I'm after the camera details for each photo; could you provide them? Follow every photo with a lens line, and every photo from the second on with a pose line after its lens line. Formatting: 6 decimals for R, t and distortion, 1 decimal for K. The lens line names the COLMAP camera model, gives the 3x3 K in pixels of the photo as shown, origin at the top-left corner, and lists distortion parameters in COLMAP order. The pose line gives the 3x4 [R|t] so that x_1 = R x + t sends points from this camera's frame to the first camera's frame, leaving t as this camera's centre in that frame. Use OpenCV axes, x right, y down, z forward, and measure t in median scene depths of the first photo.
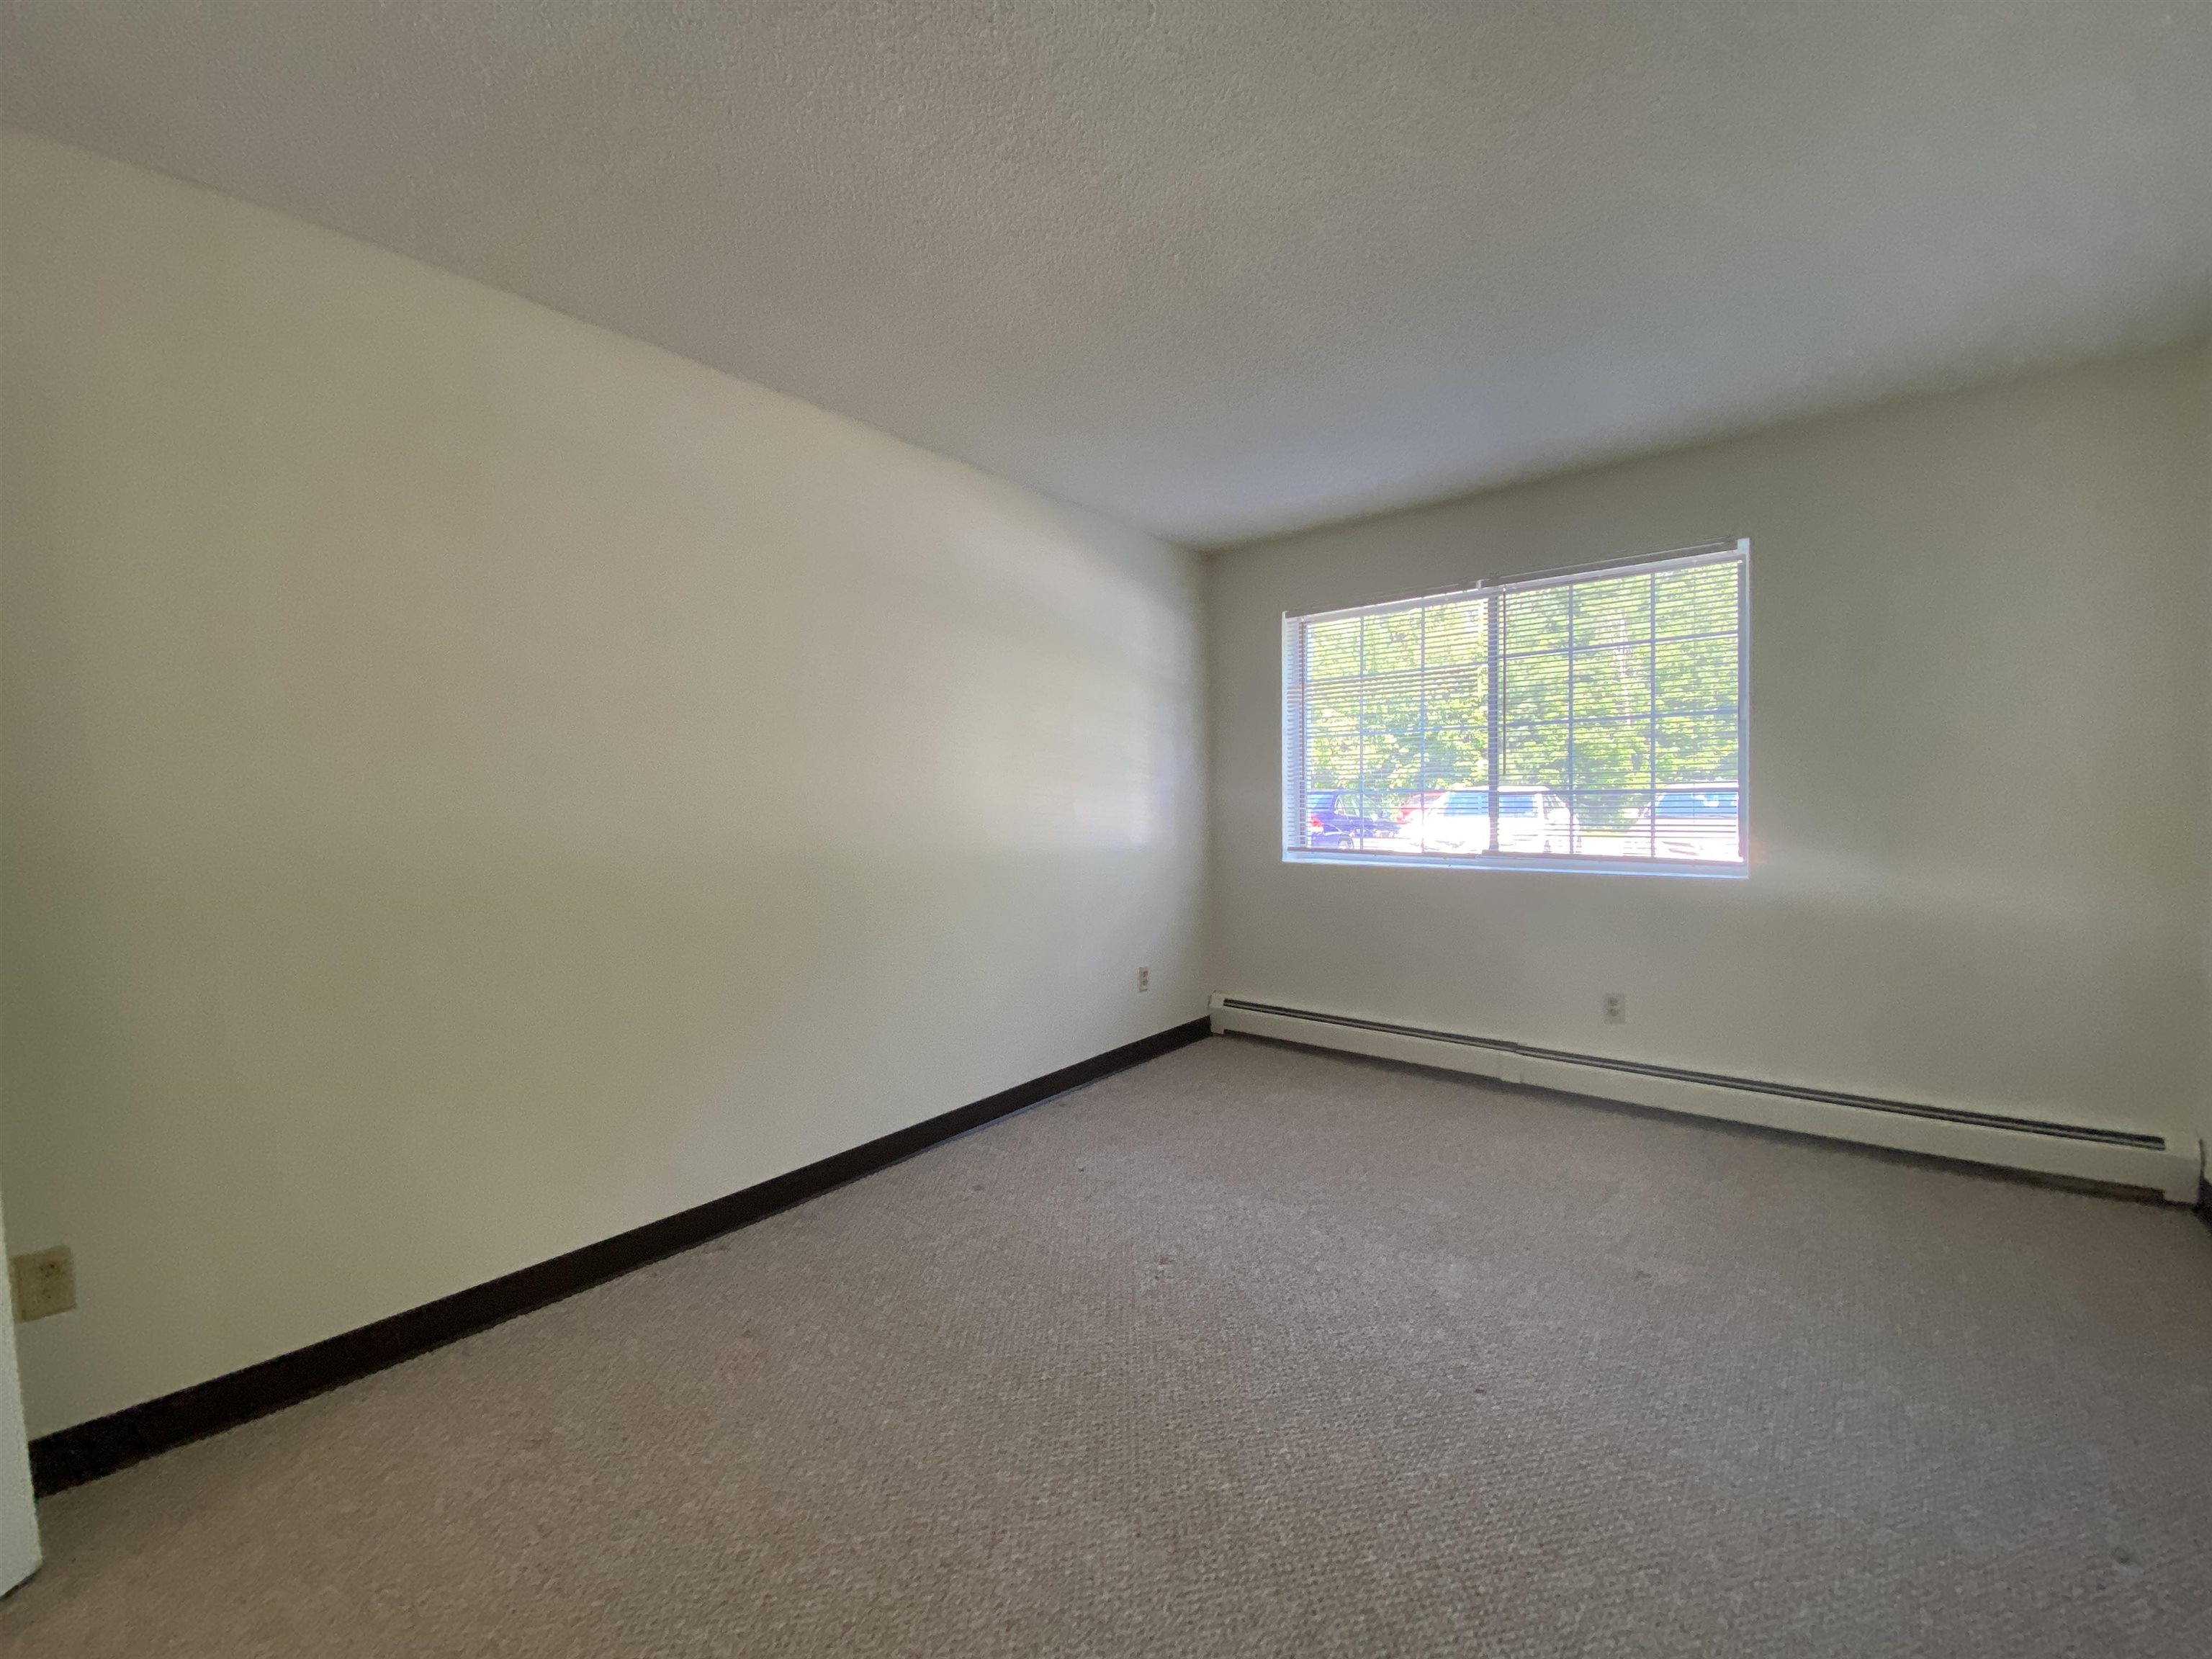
lens RADIAL K [[887.9, 0, 1052.1], [0, 887.9, 828.9], [0, 0, 1]] dist [0.027536, -0.019127]
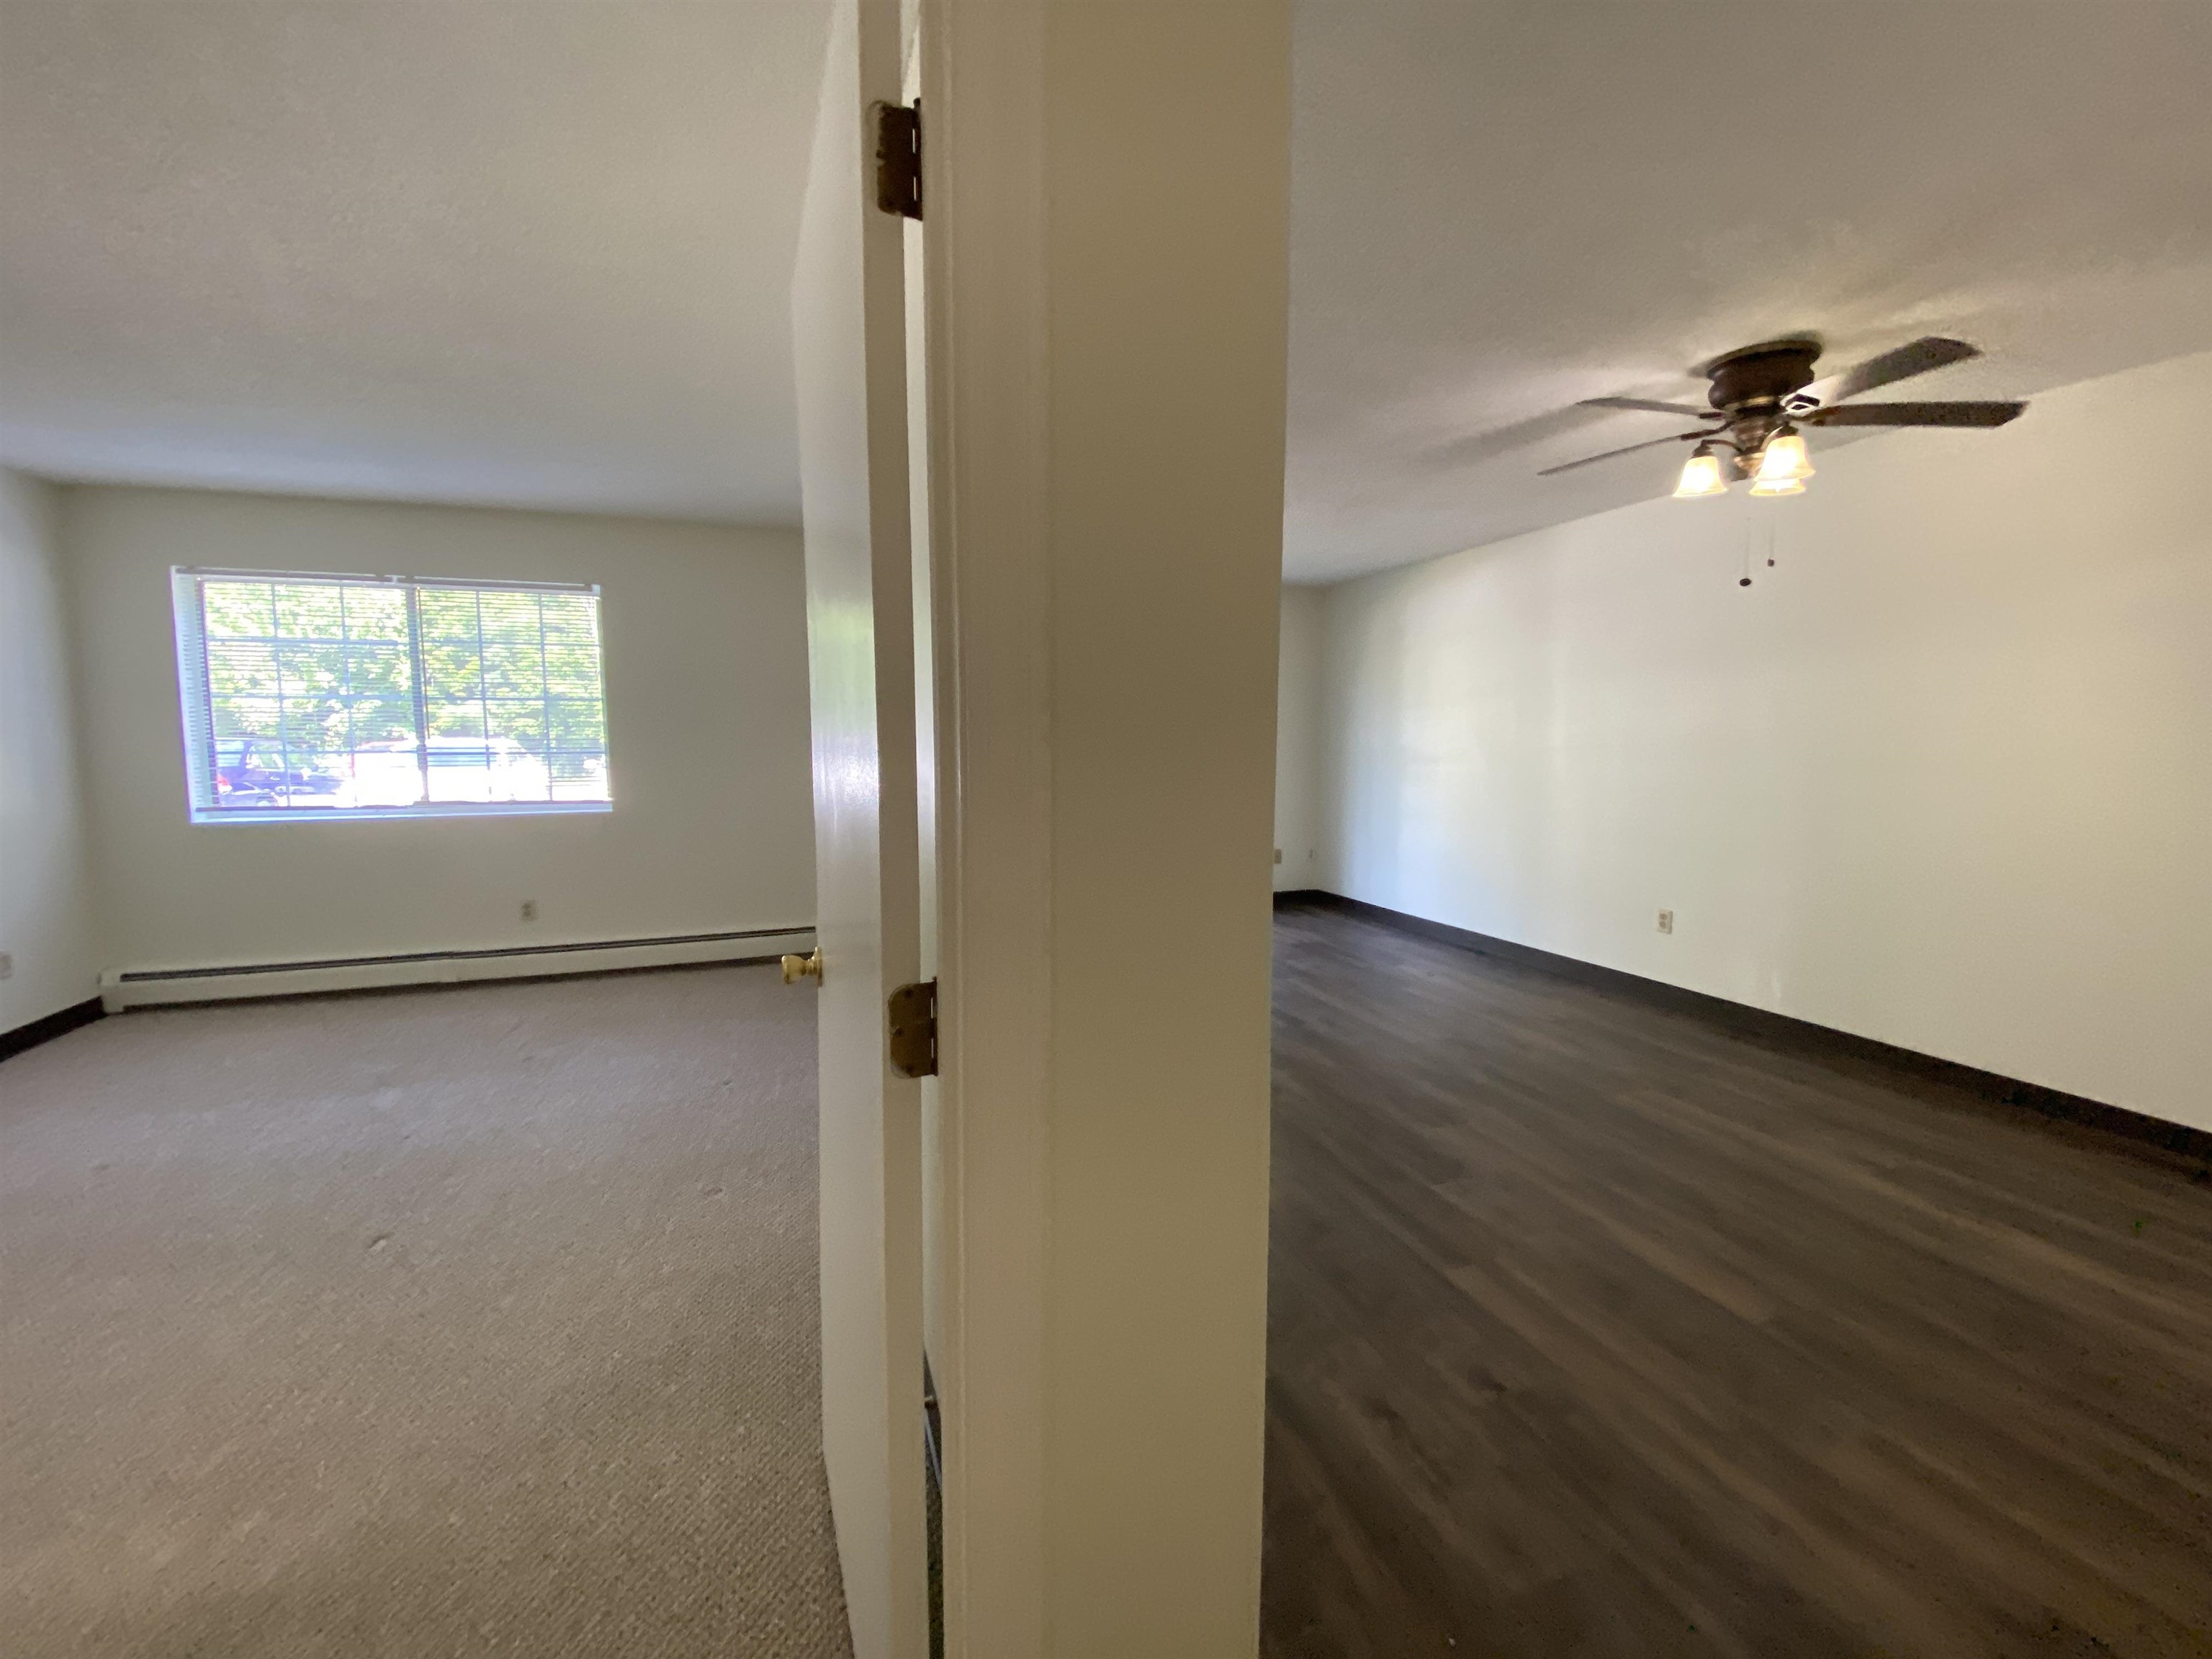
lens RADIAL K [[897.9, 0, 1097.1], [0, 897.9, 816.9], [0, 0, 1]] dist [0.027668, -0.020582]
pose [[0.486495, -0.063098, 0.871402, -0.084485], [0.025840, 0.997991, 0.057838, -0.001236], [-0.873301, -0.005621, 0.487148, -0.247108]]
